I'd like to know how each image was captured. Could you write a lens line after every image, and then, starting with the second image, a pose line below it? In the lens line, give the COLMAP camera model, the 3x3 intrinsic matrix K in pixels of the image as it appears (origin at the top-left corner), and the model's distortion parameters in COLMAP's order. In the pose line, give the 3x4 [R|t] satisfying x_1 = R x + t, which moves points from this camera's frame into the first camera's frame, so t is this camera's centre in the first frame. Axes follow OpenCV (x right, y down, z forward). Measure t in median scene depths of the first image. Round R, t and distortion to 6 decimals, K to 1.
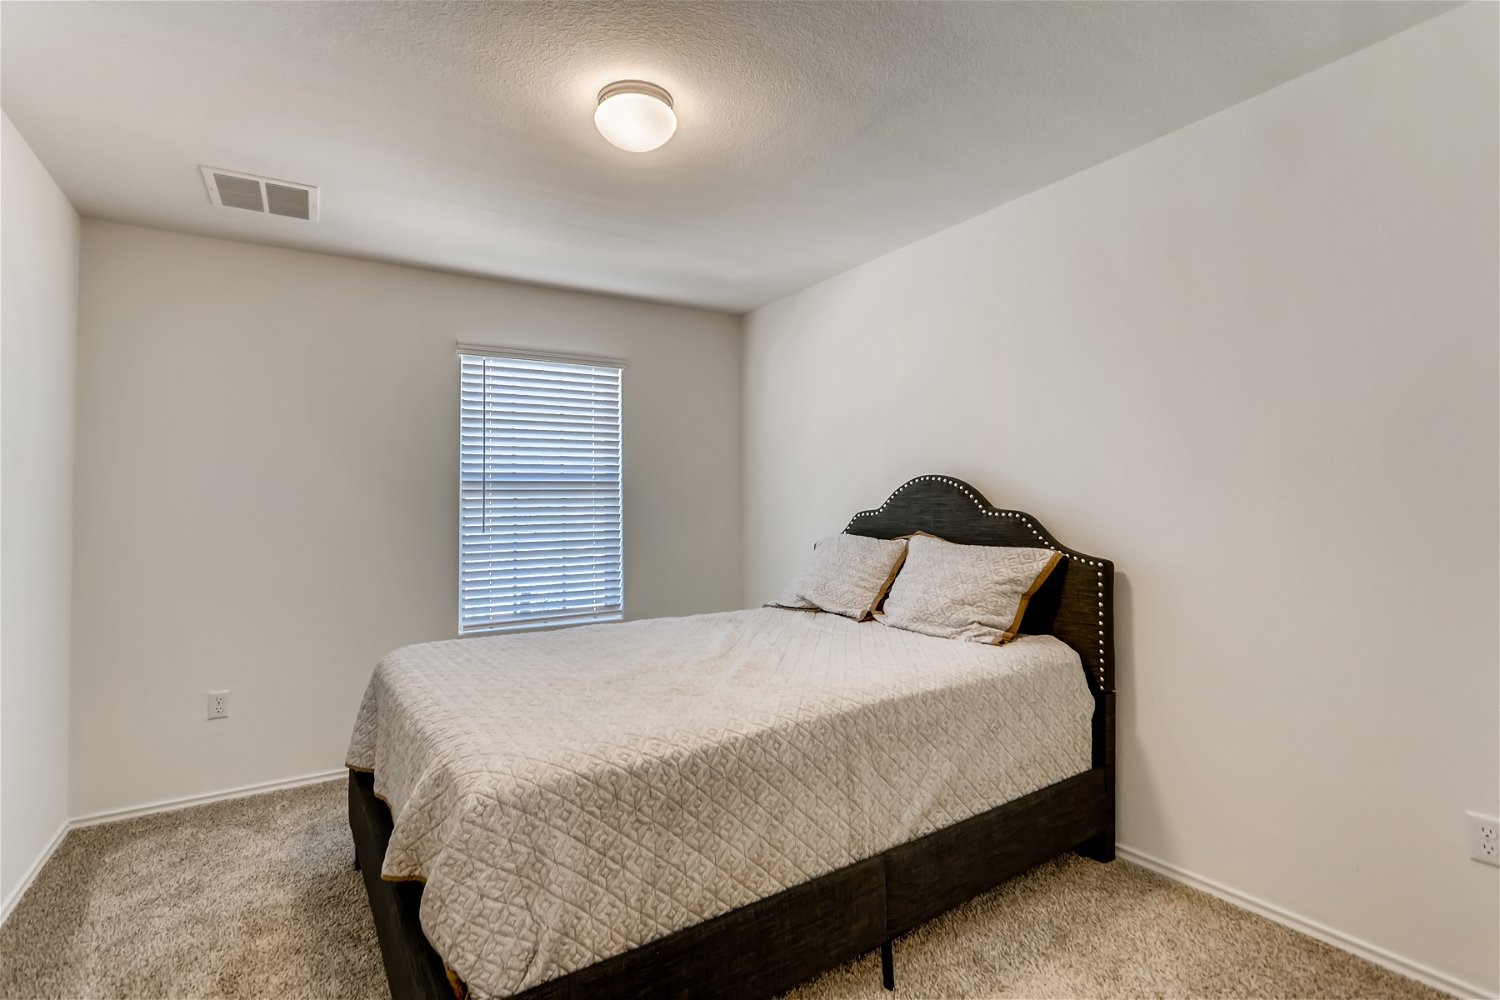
lens RADIAL K [[722.9, 0, 753.5], [0, 722.9, 497.1], [0, 0, 1]] dist [-0.000898, 0.000835]
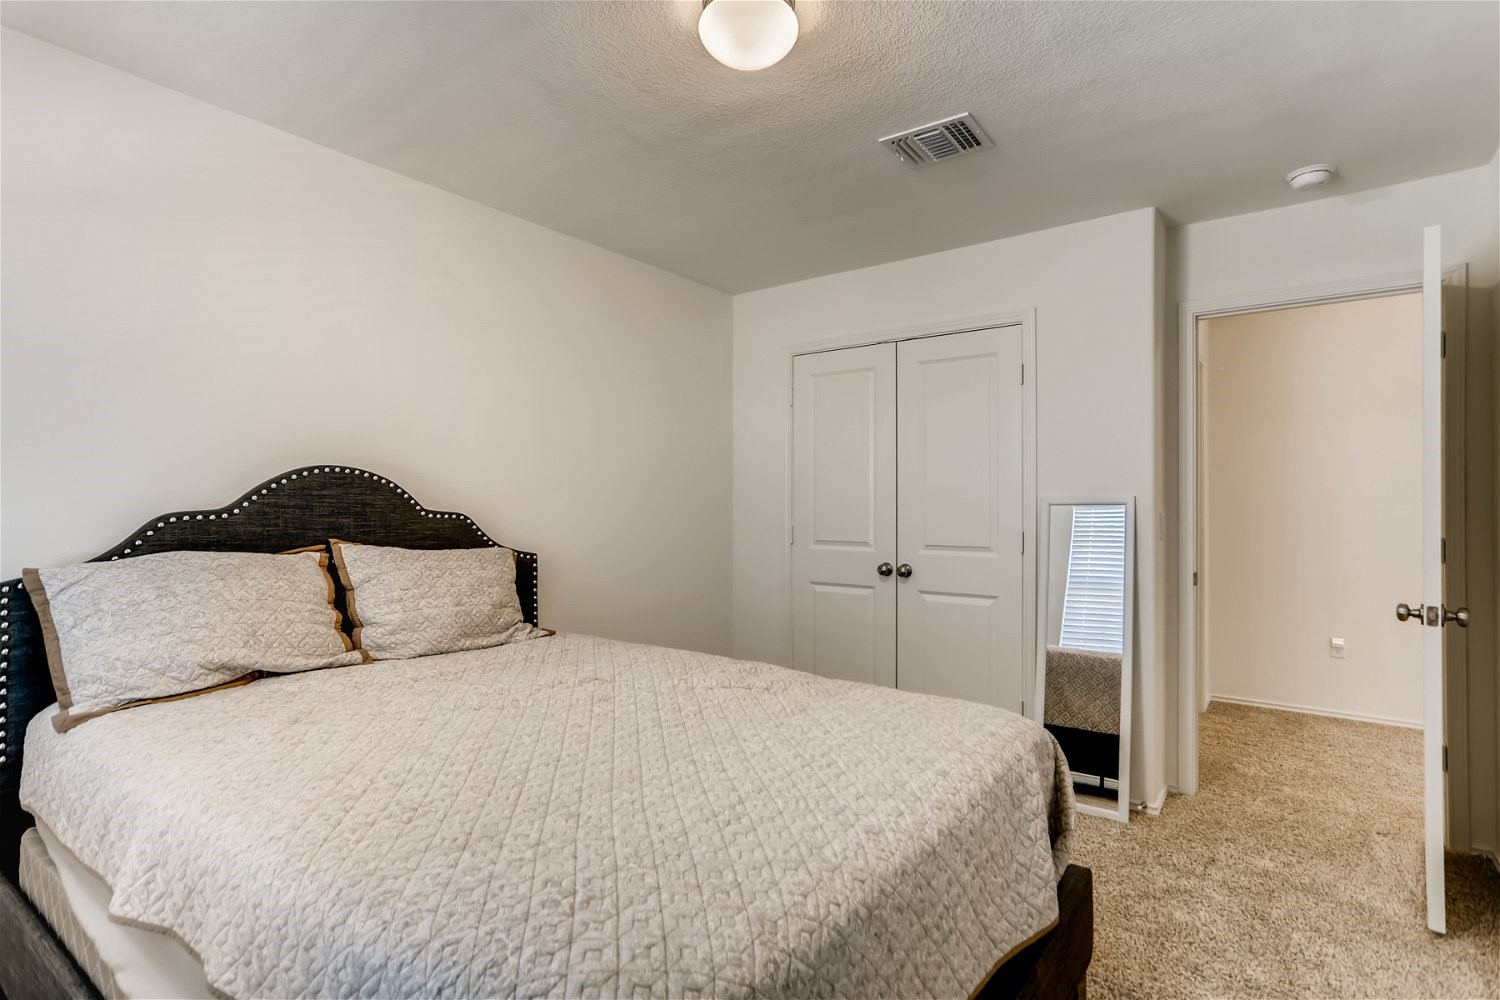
lens RADIAL K [[722.9, 0, 753.5], [0, 722.9, 497.1], [0, 0, 1]] dist [-0.000898, 0.000835]
pose [[-0.320449, 0.019212, 0.947071, -0.654958], [-0.022028, 0.999373, -0.027727, 0.015075], [-0.947010, -0.029747, -0.319825, 0.857738]]
